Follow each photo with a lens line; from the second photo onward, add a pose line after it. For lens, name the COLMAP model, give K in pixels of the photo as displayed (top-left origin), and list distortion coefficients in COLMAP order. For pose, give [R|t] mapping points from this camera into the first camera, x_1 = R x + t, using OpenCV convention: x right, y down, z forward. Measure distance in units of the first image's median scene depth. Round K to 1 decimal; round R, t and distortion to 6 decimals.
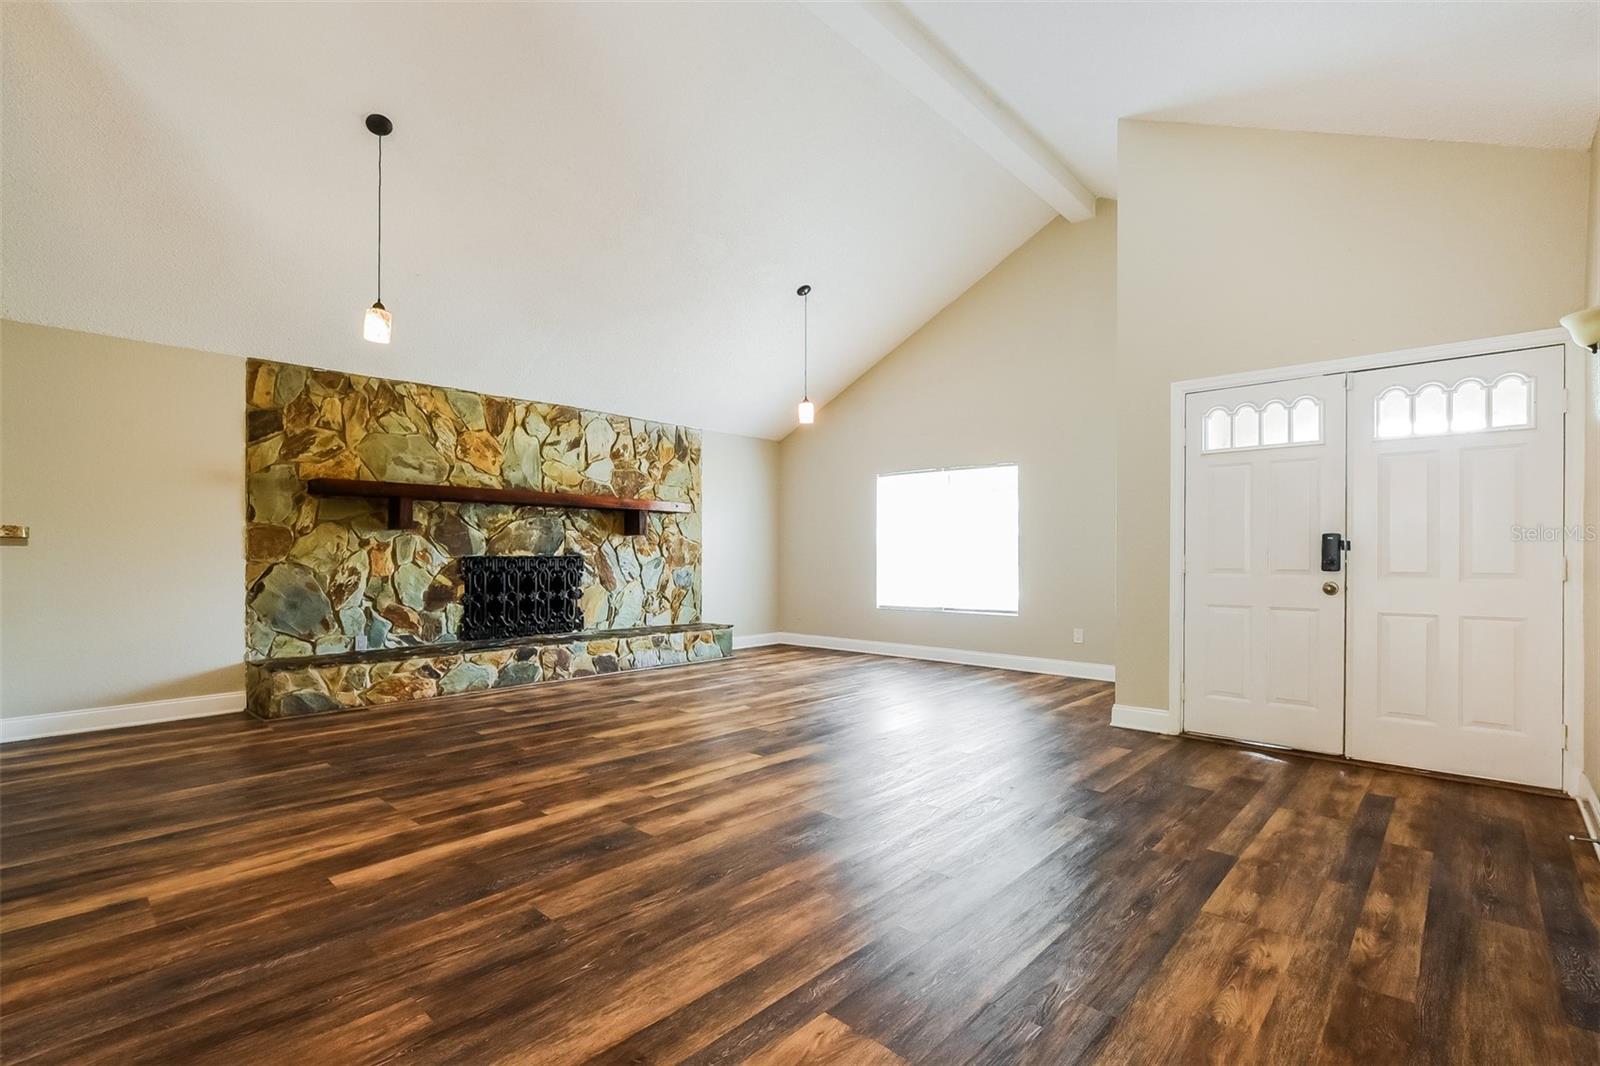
lens RADIAL K [[758.9, 0, 814.8], [0, 758.9, 554.4], [0, 0, 1]] dist [-0.031099, 0.005016]
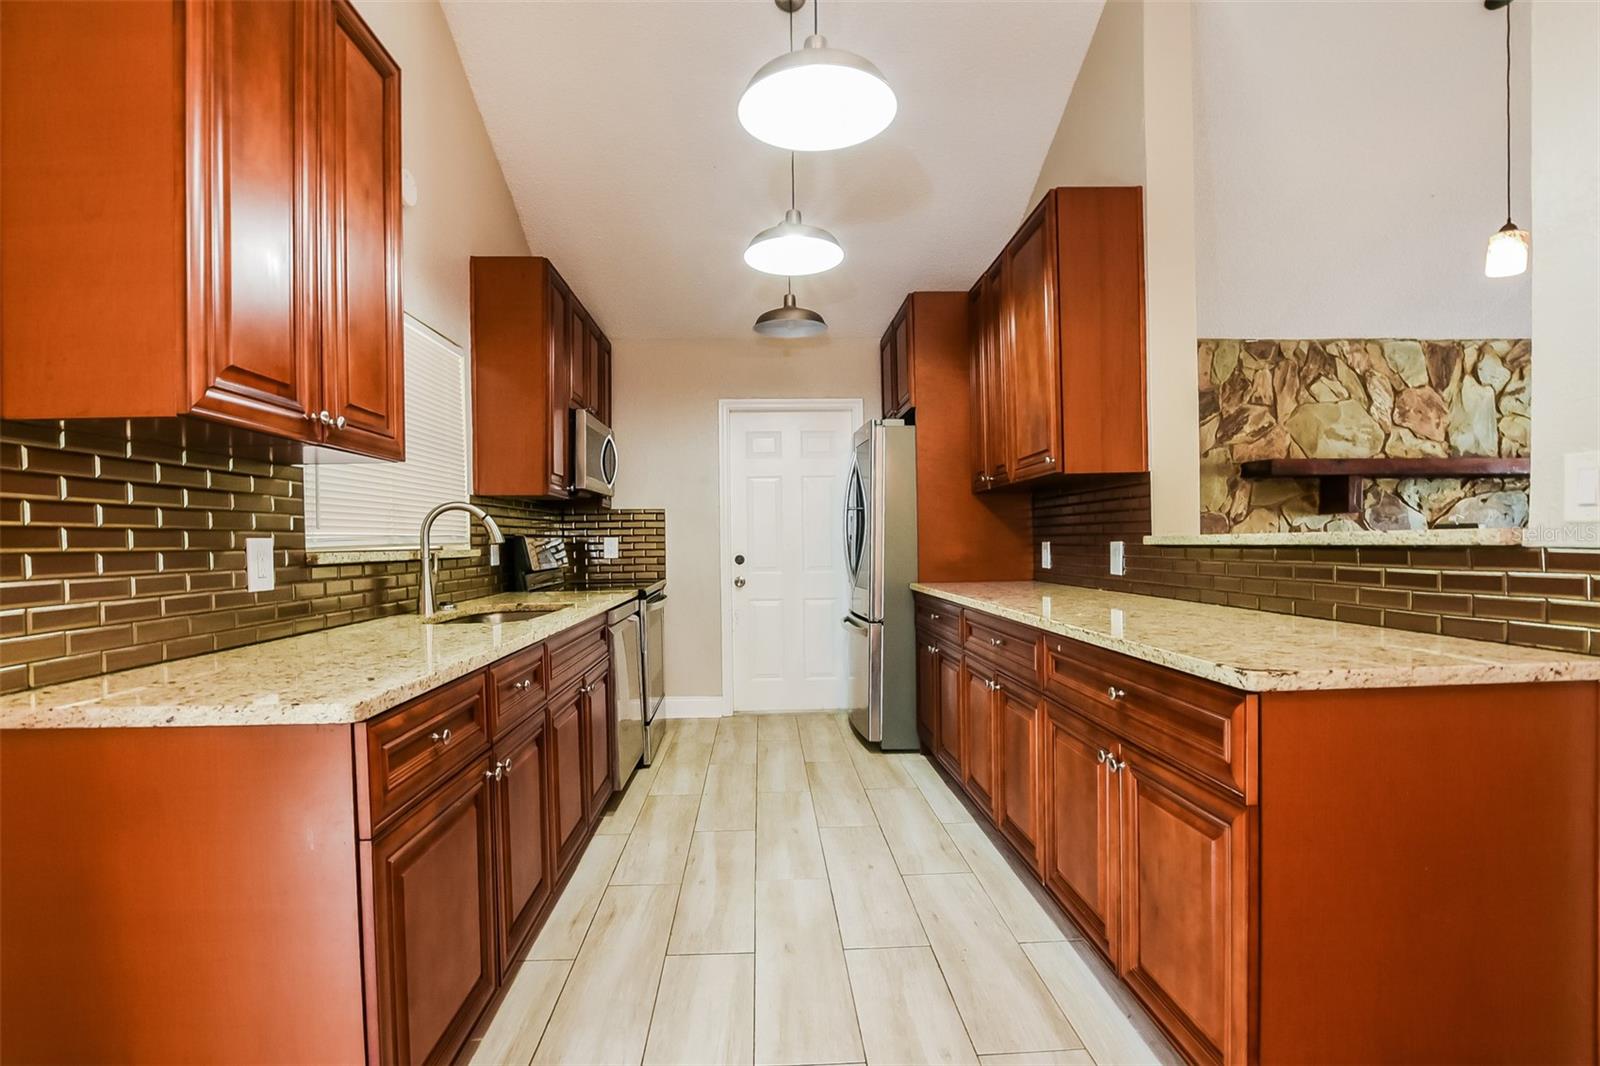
lens RADIAL K [[758.9, 0, 781.7], [0, 758.9, 556.7], [0, 0, 1]] dist [-0.031099, 0.005016]
pose [[0.680202, 0.006509, -0.732996, -0.327640], [0.012442, 0.999714, 0.020424, -0.008782], [0.732919, -0.023012, 0.679926, -0.033905]]
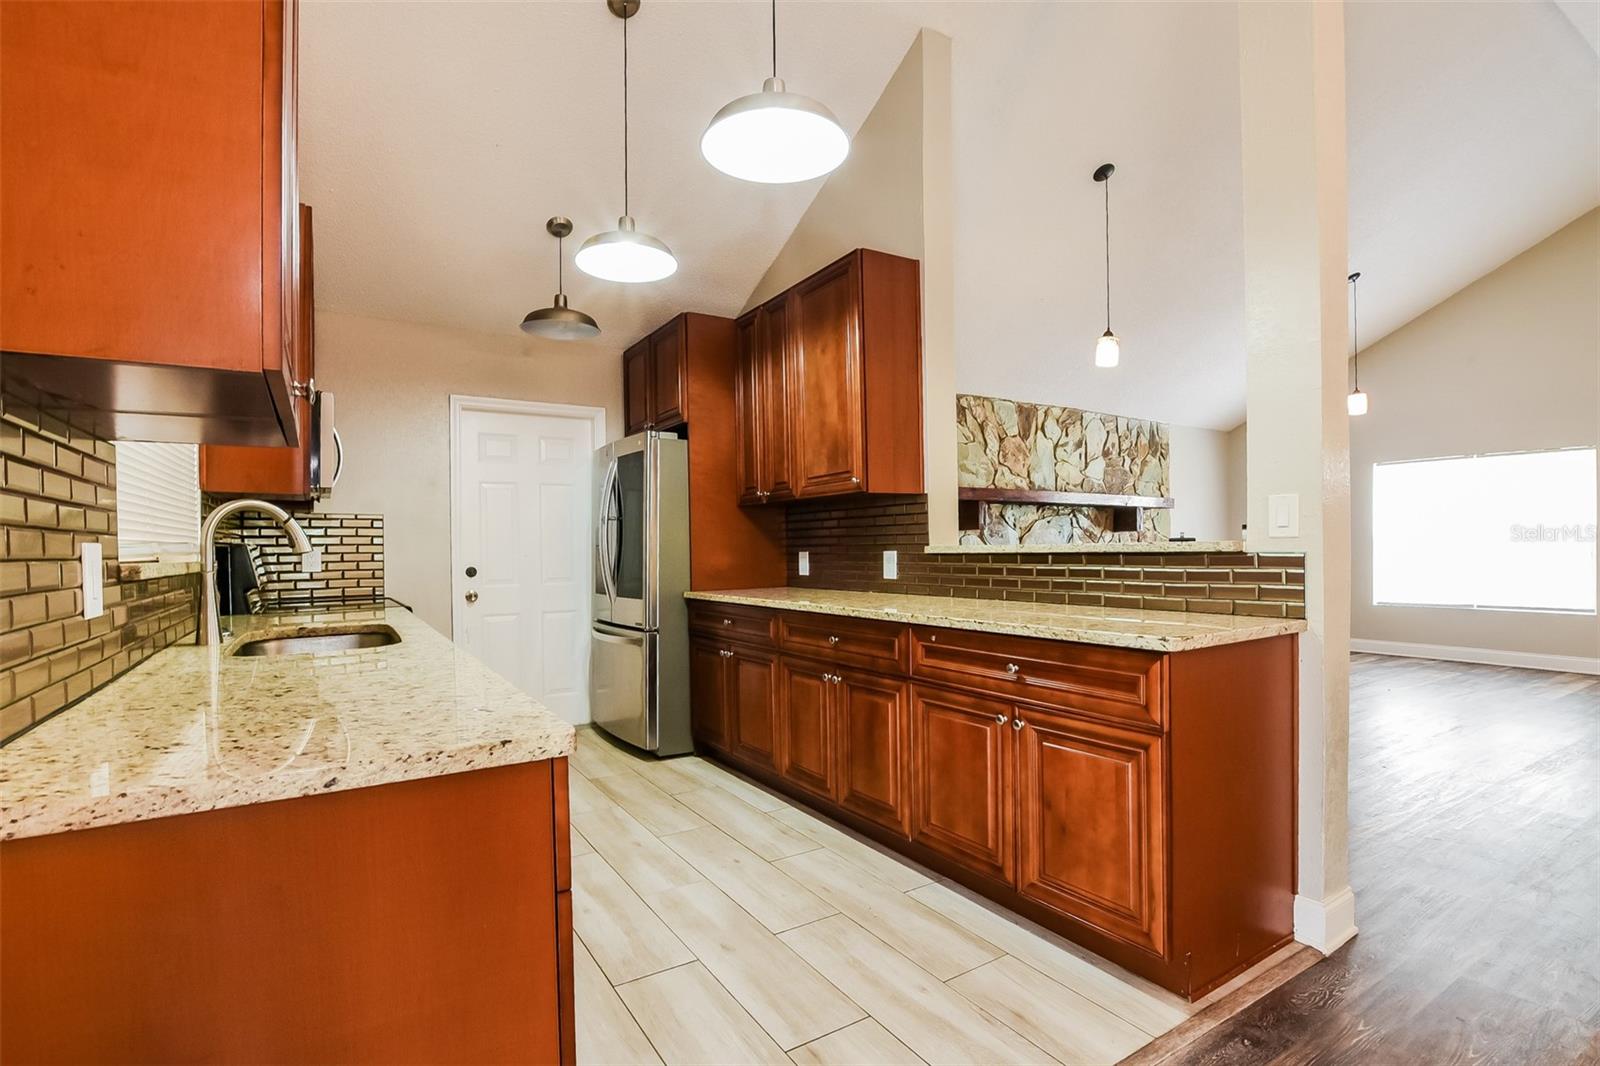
lens RADIAL K [[758.9, 0, 786.6], [0, 758.9, 555.3], [0, 0, 1]] dist [-0.031099, 0.005016]
pose [[0.955280, -0.008124, -0.295591, -0.437746], [0.011312, 0.999895, 0.009078, -0.008883], [0.295486, -0.012016, 0.955271, -0.122347]]
